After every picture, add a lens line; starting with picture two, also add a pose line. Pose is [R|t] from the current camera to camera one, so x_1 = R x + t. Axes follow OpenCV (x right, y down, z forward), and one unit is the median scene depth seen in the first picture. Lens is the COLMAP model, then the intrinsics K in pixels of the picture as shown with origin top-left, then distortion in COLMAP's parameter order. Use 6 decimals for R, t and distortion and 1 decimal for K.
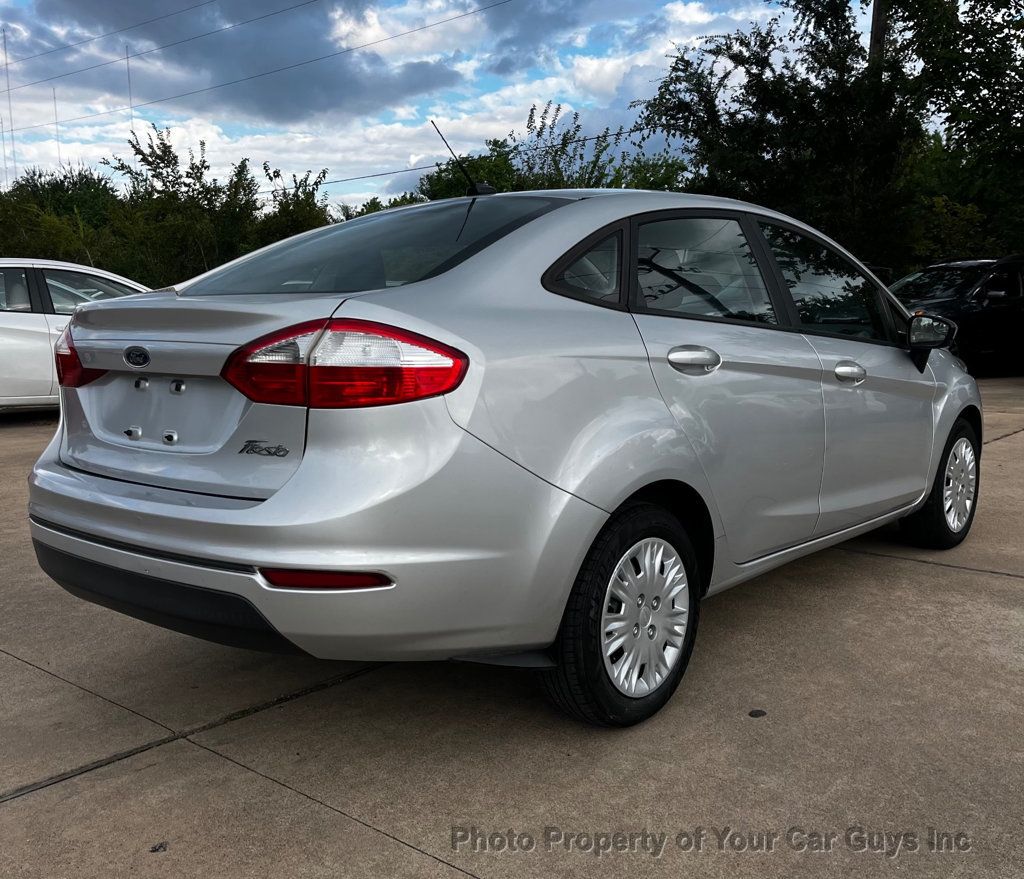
lens RADIAL K [[997.9, 0, 512.0], [0, 997.9, 439.5], [0, 0, 1]] dist [0.010109, 0.031586]
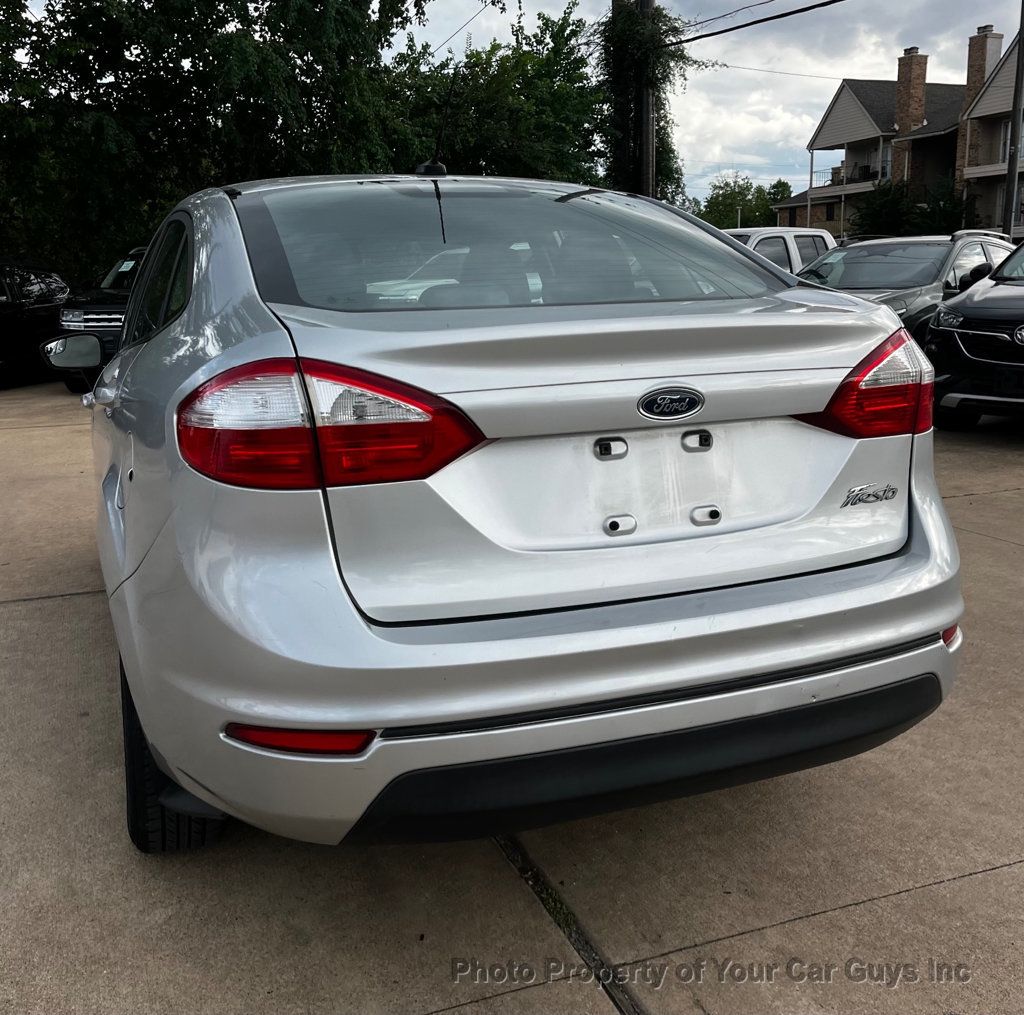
lens RADIAL K [[1070.8, 0, 512.9], [0, 1070.8, 458.1], [0, 0, 1]] dist [0.023575, -0.018609]
pose [[0.495279, -0.136920, 0.857876, -0.115040], [0.134800, 0.987654, 0.079809, -0.012963], [-0.858212, 0.076114, 0.507621, 0.082350]]
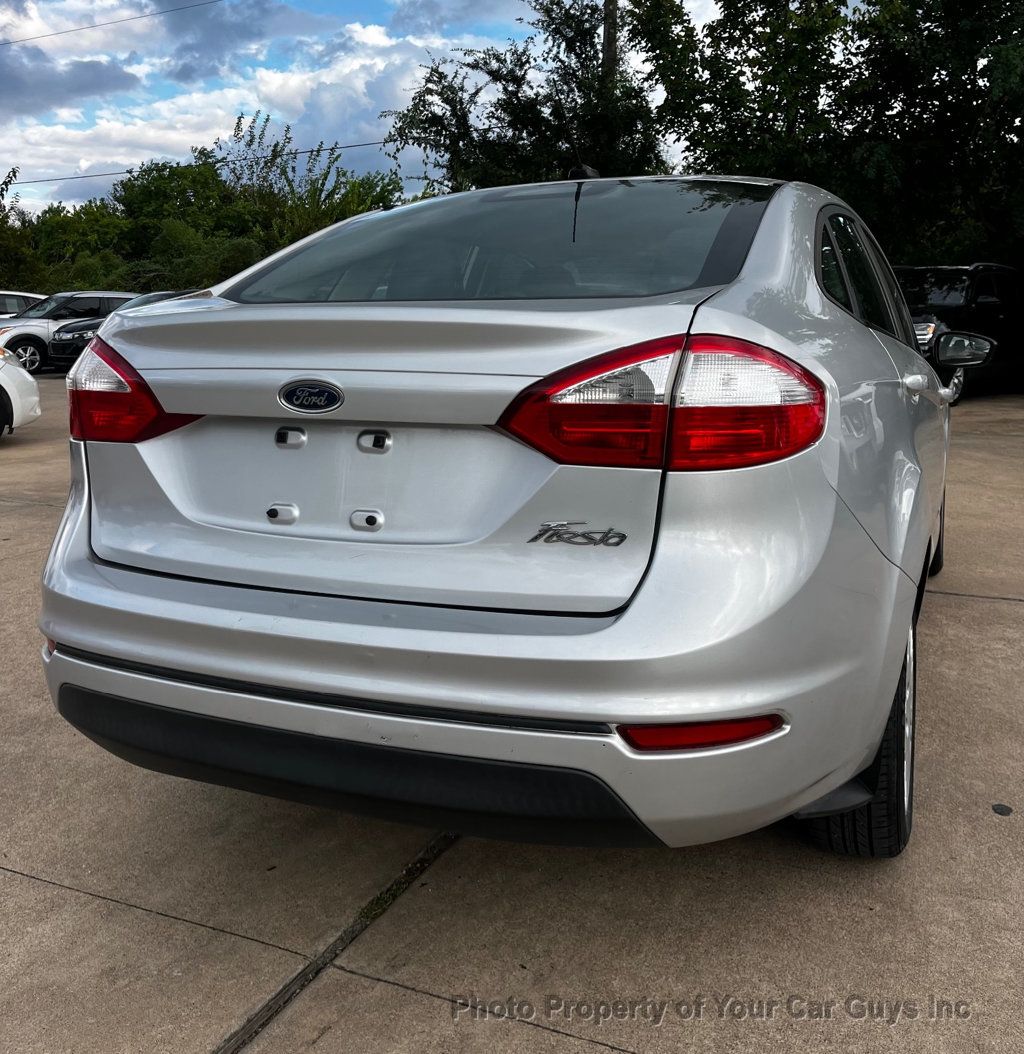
lens RADIAL K [[1009.2, 0, 517.3], [0, 1009.2, 444.0], [0, 0, 1]] dist [0.020506, -0.005939]
pose [[0.958779, -0.028490, 0.282722, -0.048111], [0.032481, 0.999428, -0.009438, -0.004581], [-0.282292, 0.018232, 0.959155, 0.038677]]
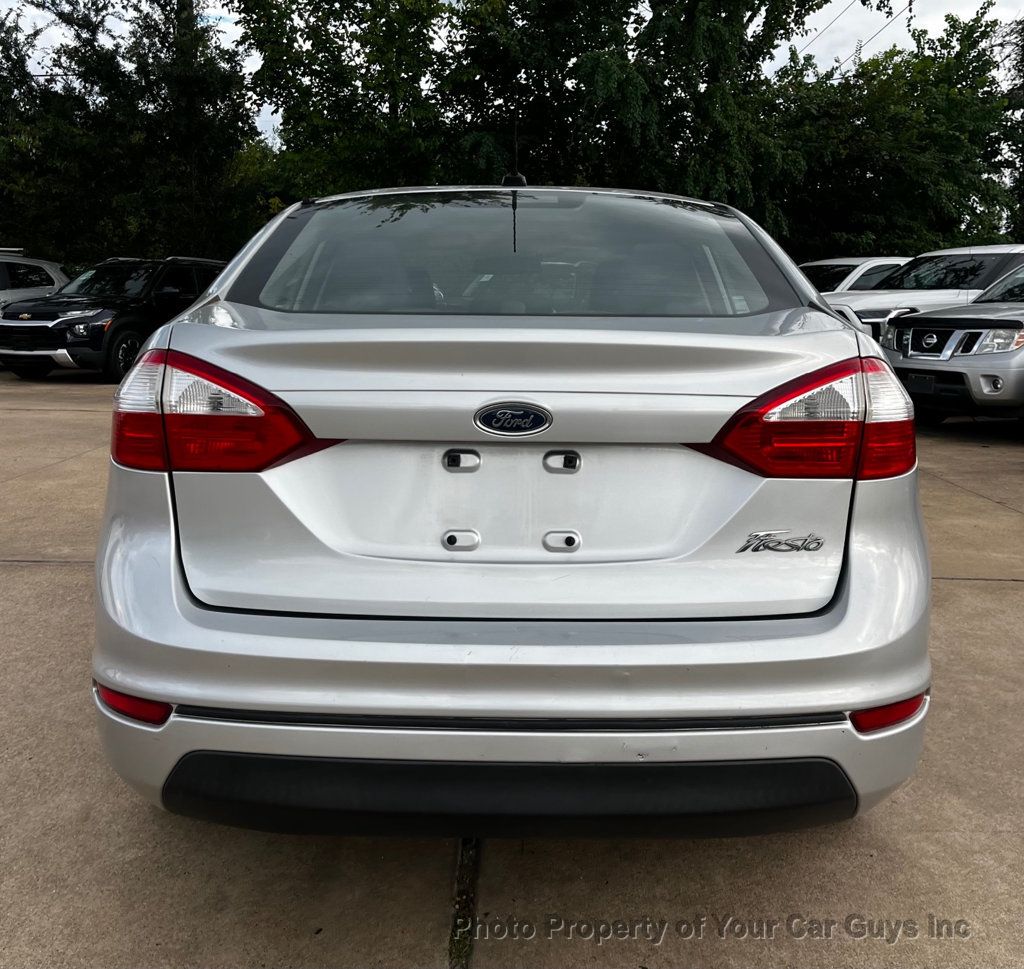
lens RADIAL K [[1073.7, 0, 497.8], [0, 1073.7, 423.8], [0, 0, 1]] dist [0.069596, -0.101301]
pose [[0.777360, -0.048163, 0.627210, -0.089717], [0.061948, 0.998079, -0.000137, -0.008822], [-0.625998, 0.038961, 0.778850, 0.054024]]
